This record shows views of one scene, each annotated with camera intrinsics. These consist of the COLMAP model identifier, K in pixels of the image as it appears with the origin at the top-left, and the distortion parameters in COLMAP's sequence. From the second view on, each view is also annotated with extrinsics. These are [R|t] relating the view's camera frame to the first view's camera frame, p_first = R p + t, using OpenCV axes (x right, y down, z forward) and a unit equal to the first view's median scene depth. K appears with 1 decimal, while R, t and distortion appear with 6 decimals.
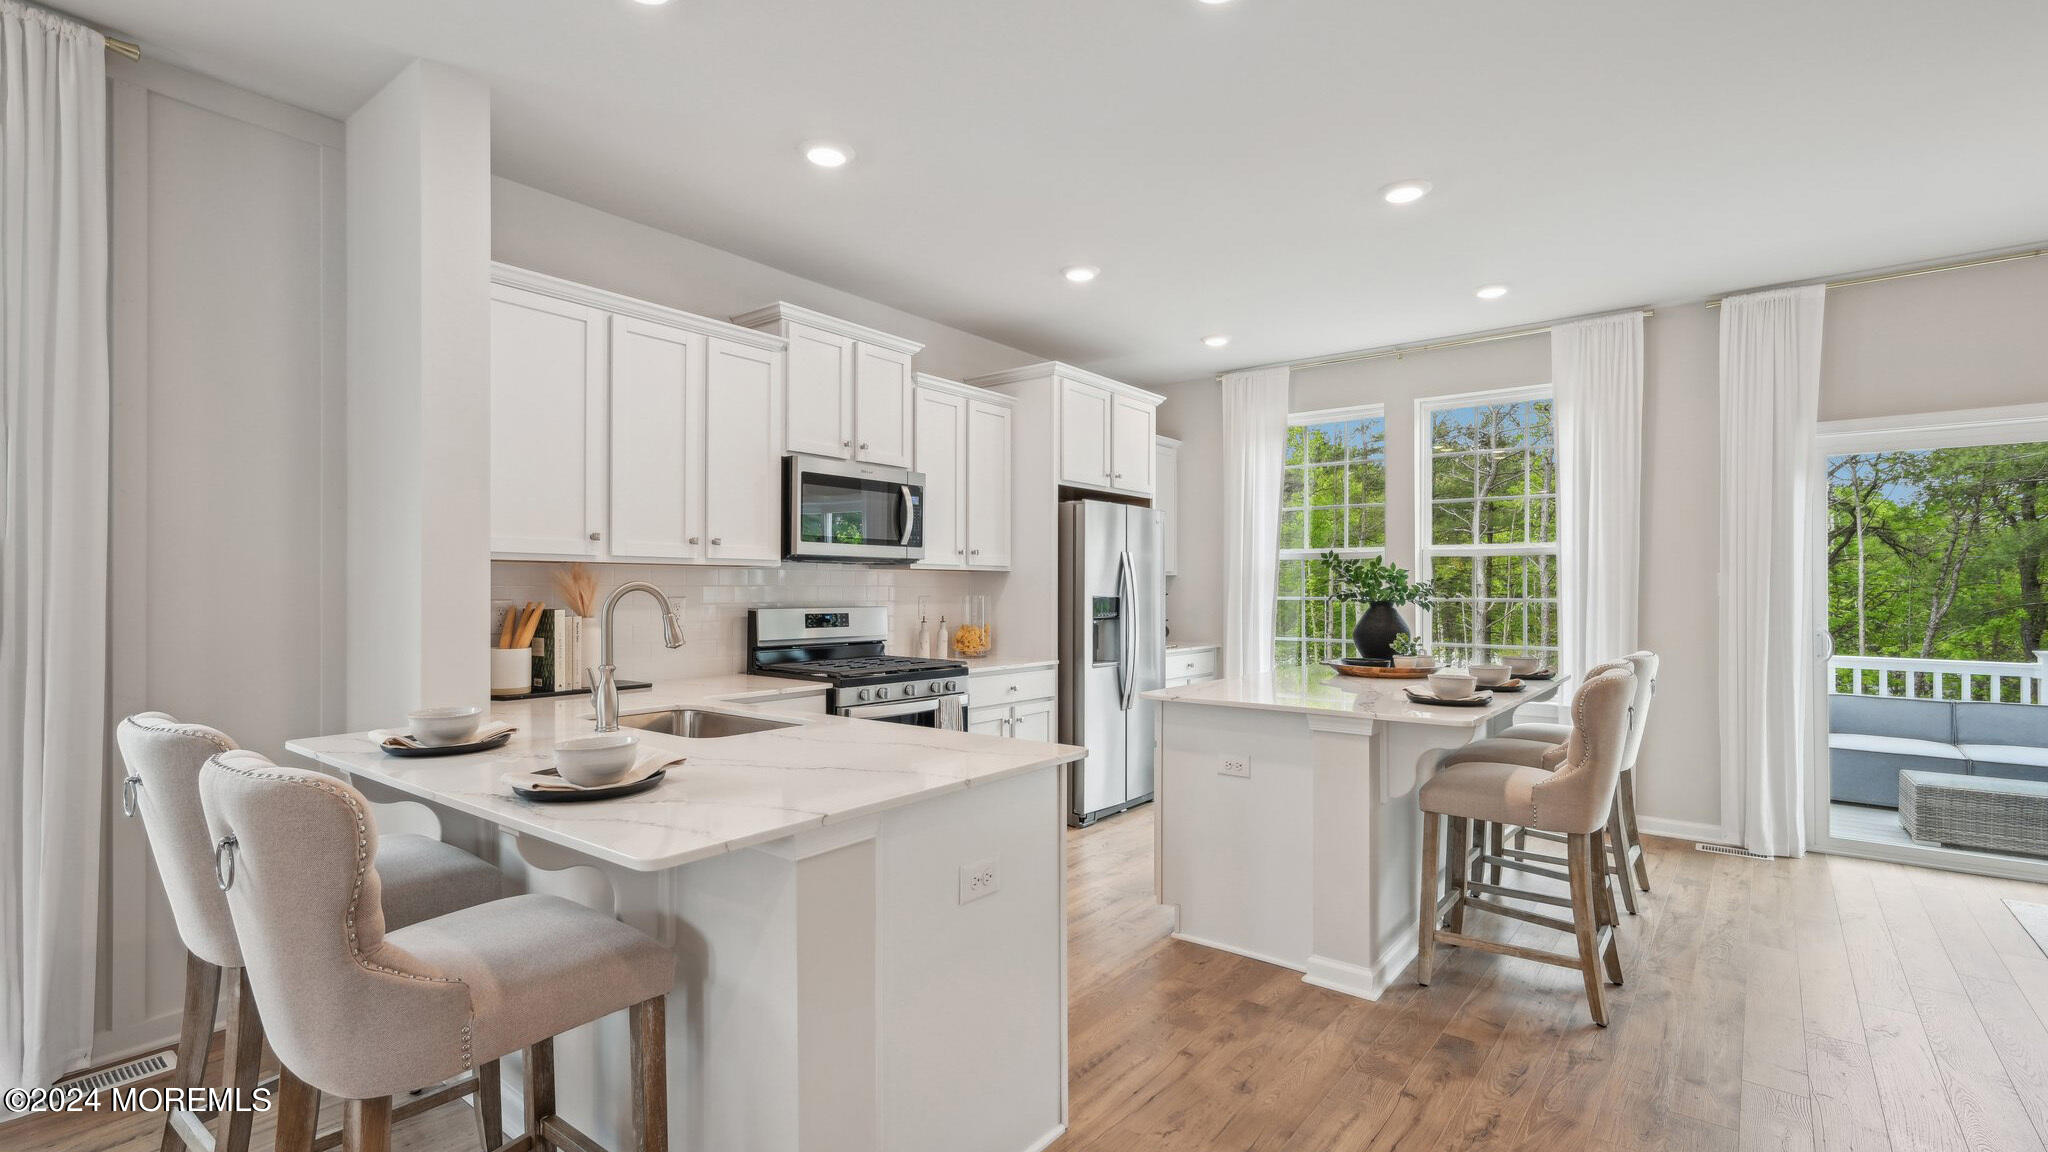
lens RADIAL K [[924.6, 0, 1026.0], [0, 924.6, 587.0], [0, 0, 1]] dist [0.019010, 0.000250]
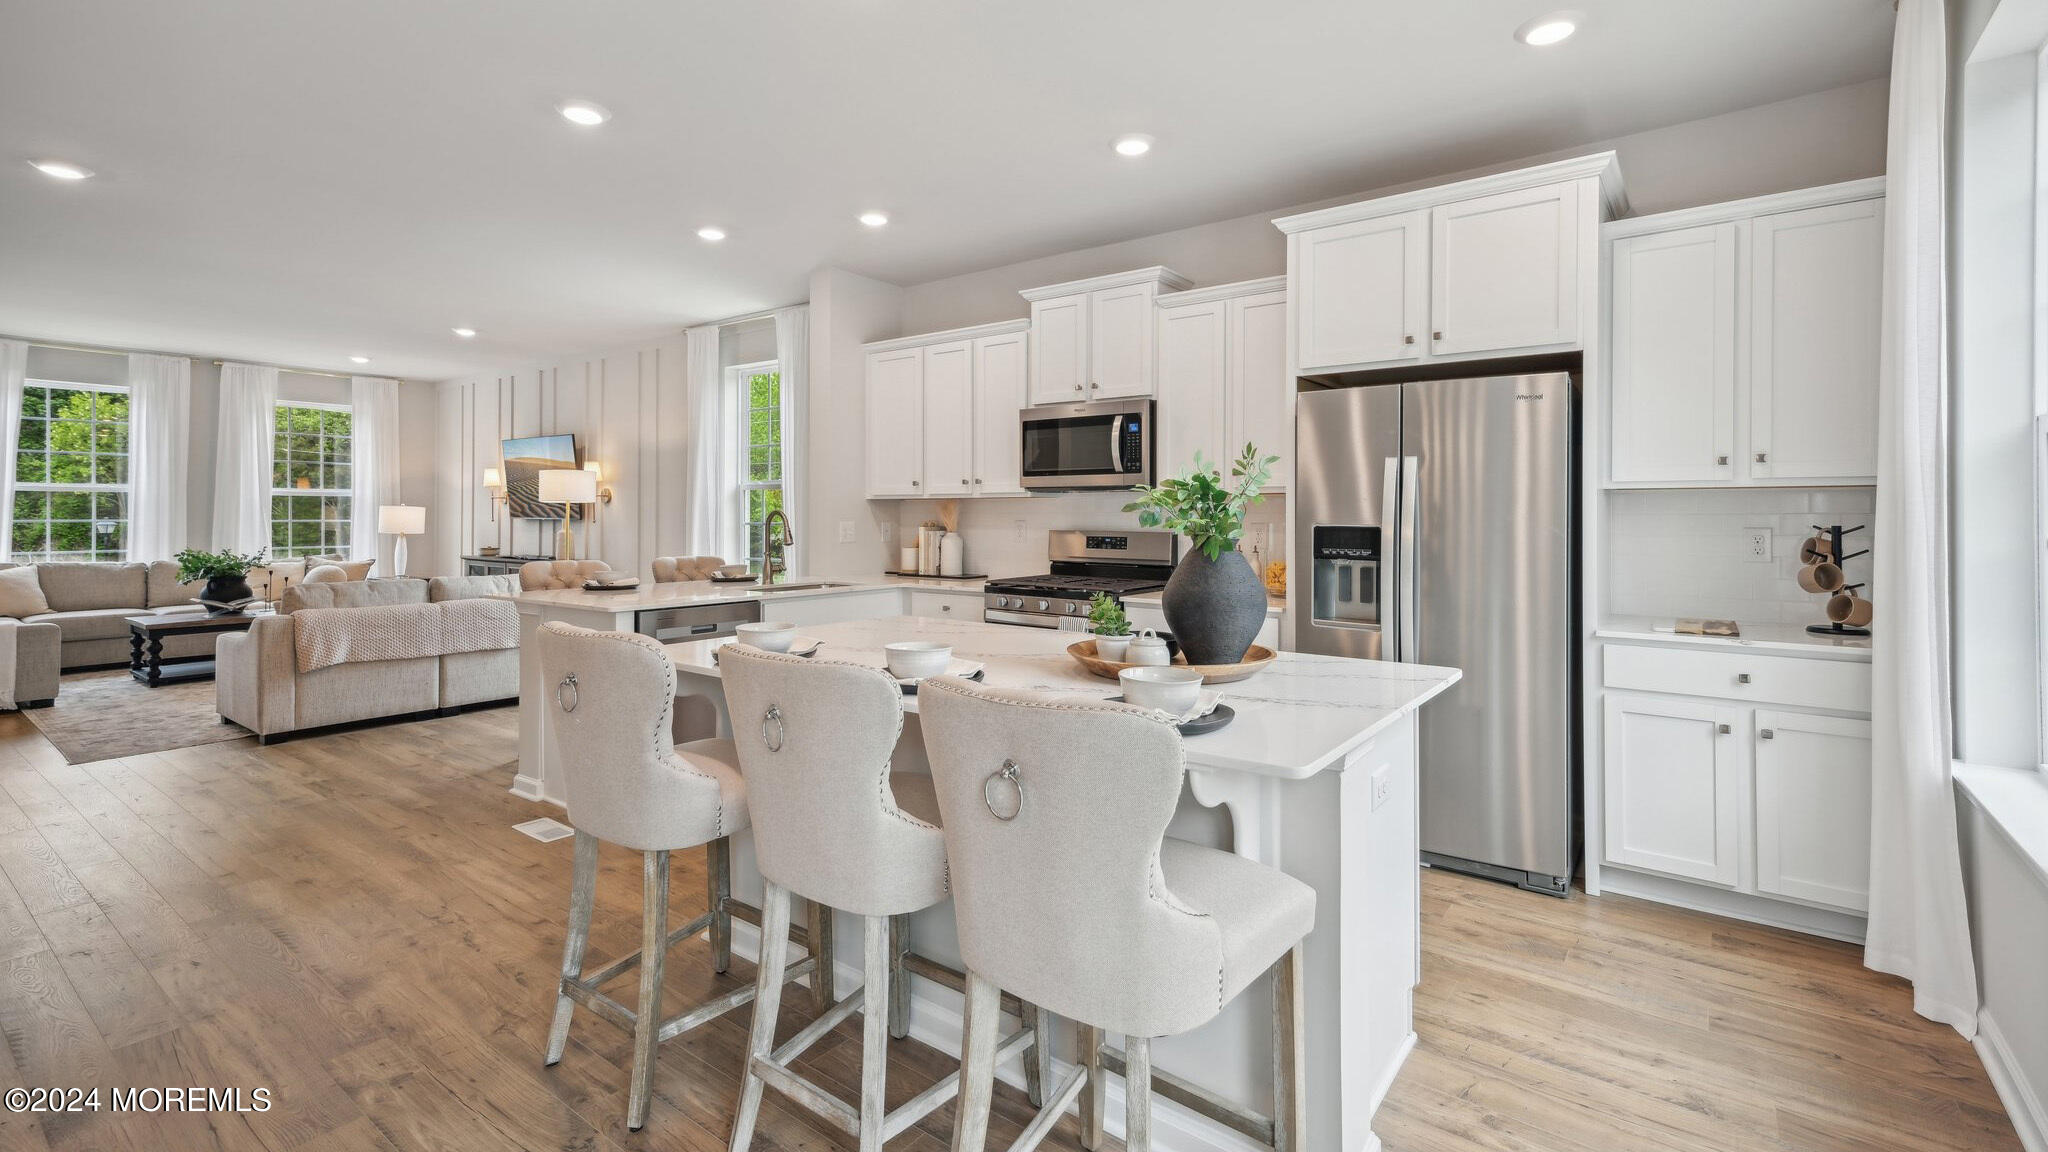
lens RADIAL K [[901.7, 0, 1025.8], [0, 901.7, 506.9], [0, 0, 1]] dist [0.010936, -0.002823]
pose [[0.025318, -0.013175, -0.999593, 0.886117], [-0.002338, 0.999910, -0.013239, 0.007321], [0.999677, 0.002673, 0.025284, 0.876652]]
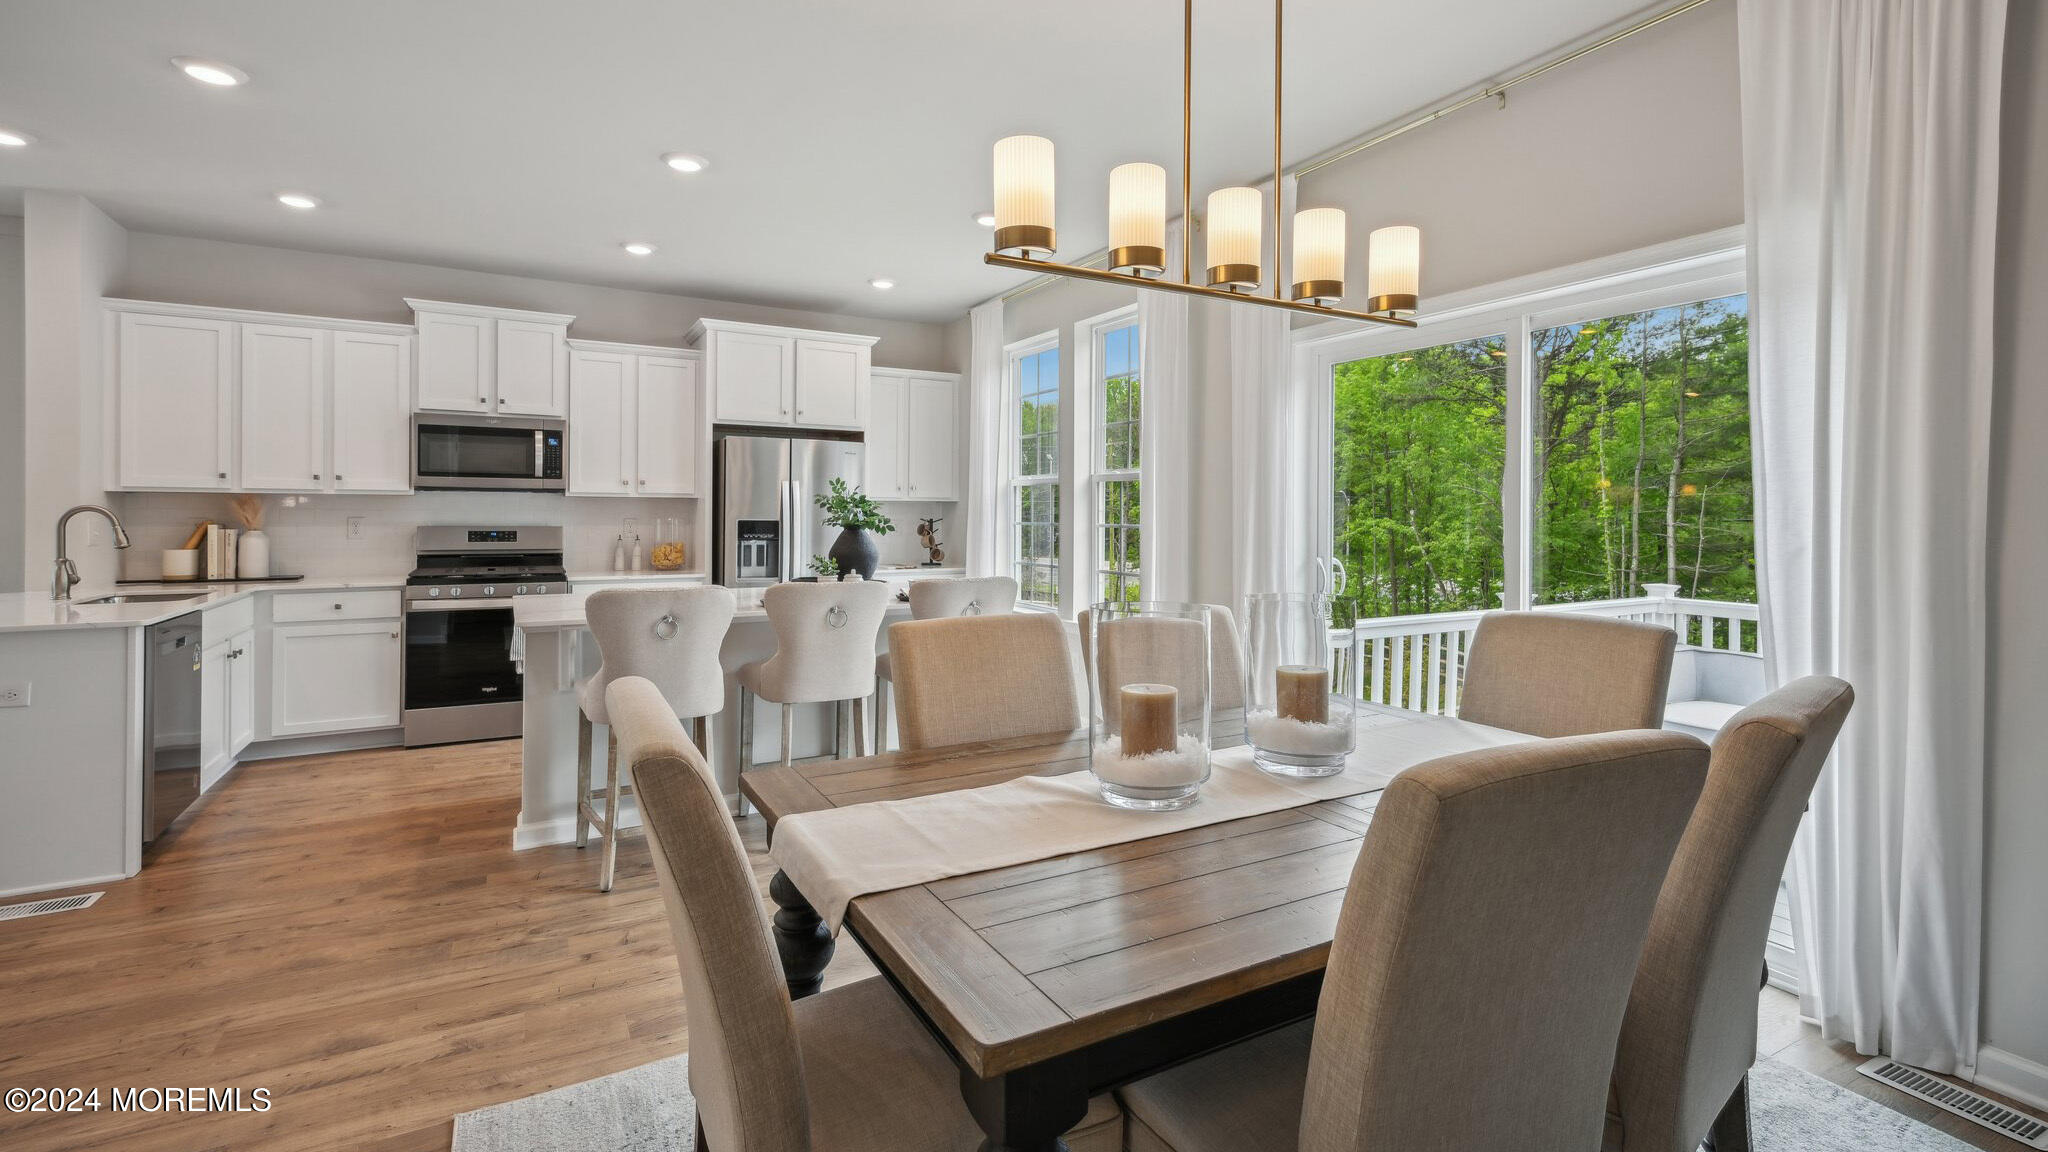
lens RADIAL K [[901.7, 0, 1020.3], [0, 901.7, 515.3], [0, 0, 1]] dist [0.010936, -0.002823]
pose [[0.924048, 0.000777, -0.382276, 0.958968], [-0.001477, 0.999998, -0.001538, 0.007364], [0.382274, 0.001986, 0.924047, 0.109710]]
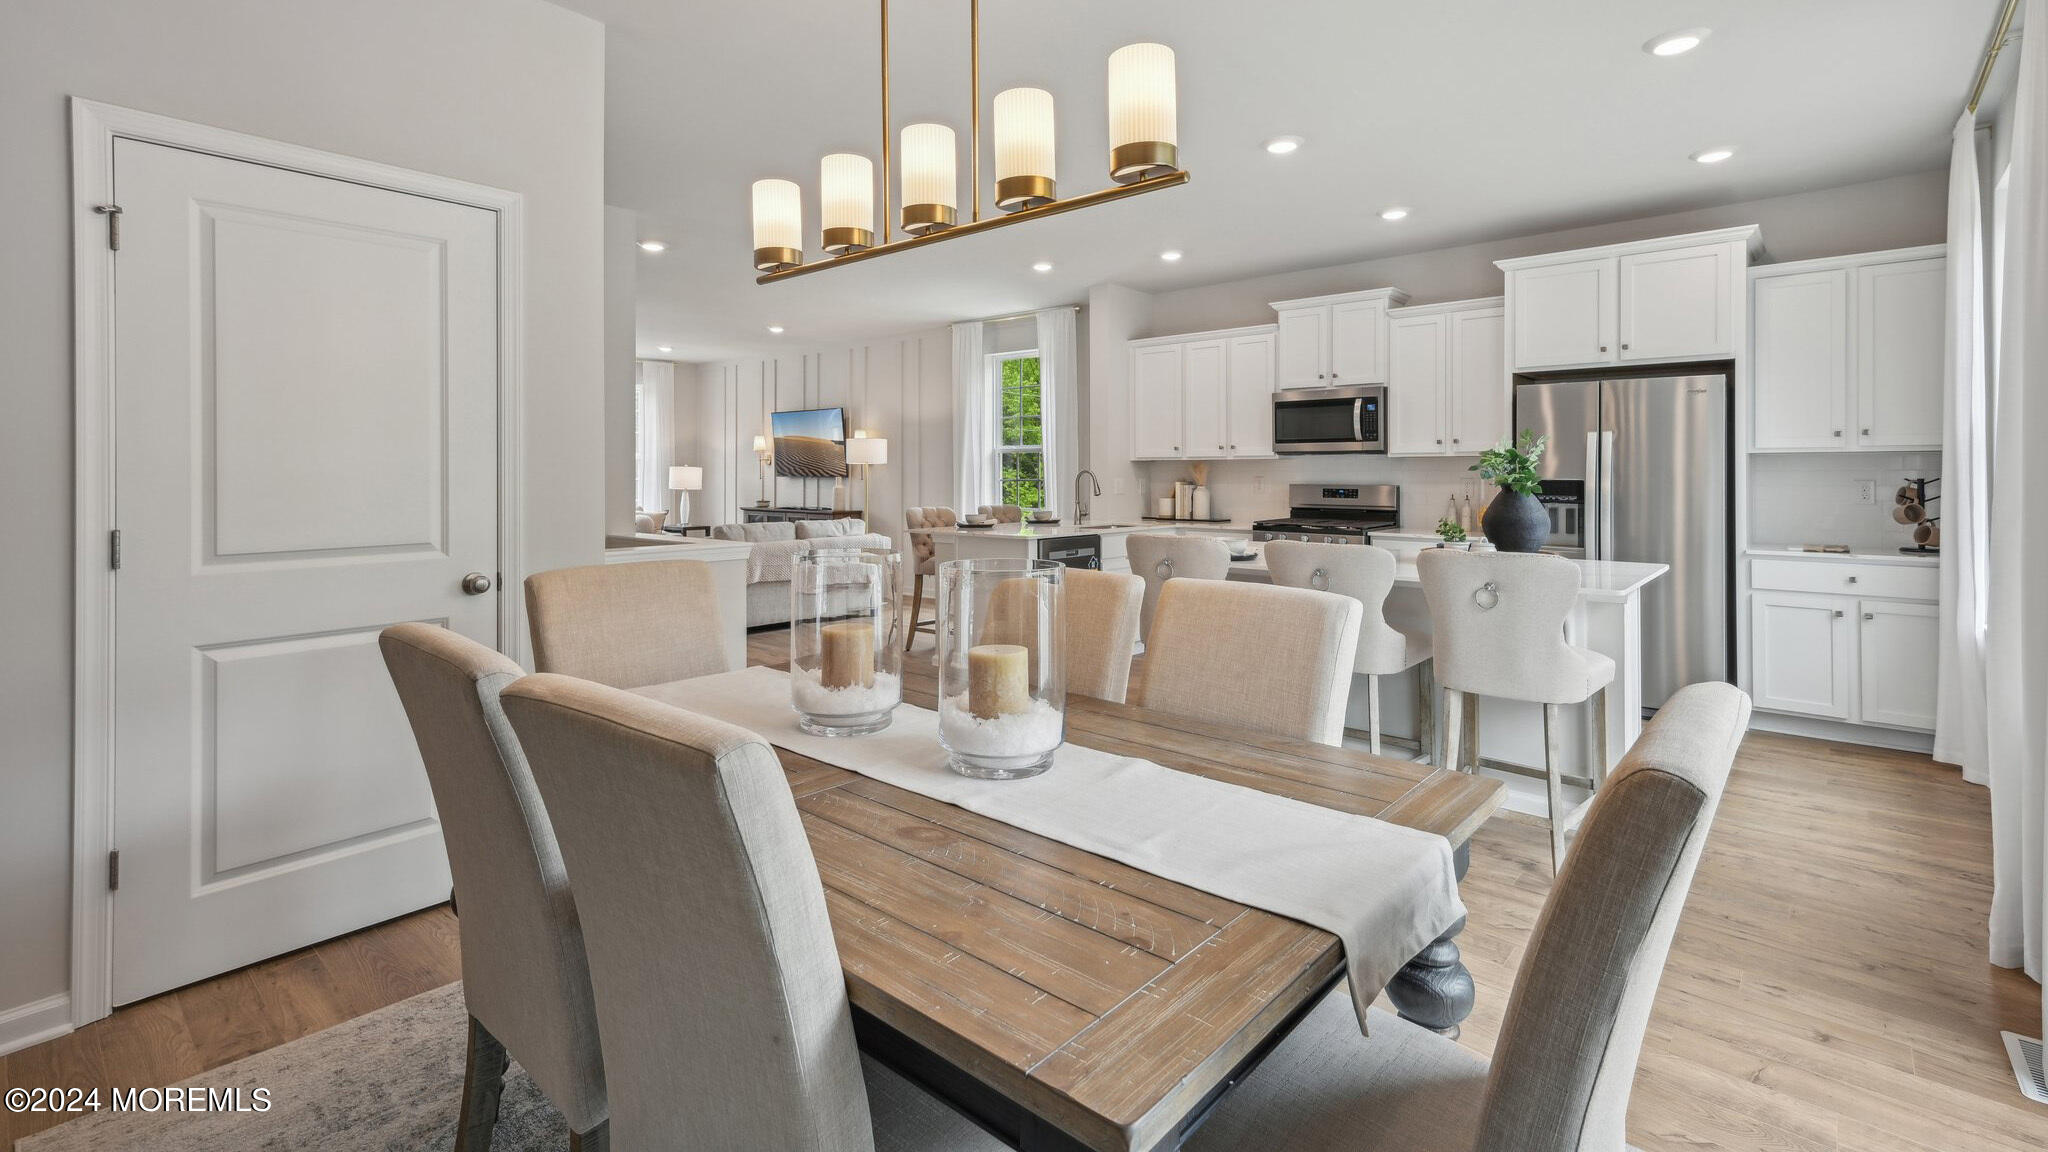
lens RADIAL K [[901.7, 0, 1028.4], [0, 901.7, 465.8], [0, 0, 1]] dist [0.010936, -0.002823]
pose [[-0.054130, -0.011808, -0.998464, 1.268334], [0.000169, 0.999930, -0.011835, 0.008747], [0.998534, -0.000809, -0.054125, 0.579293]]
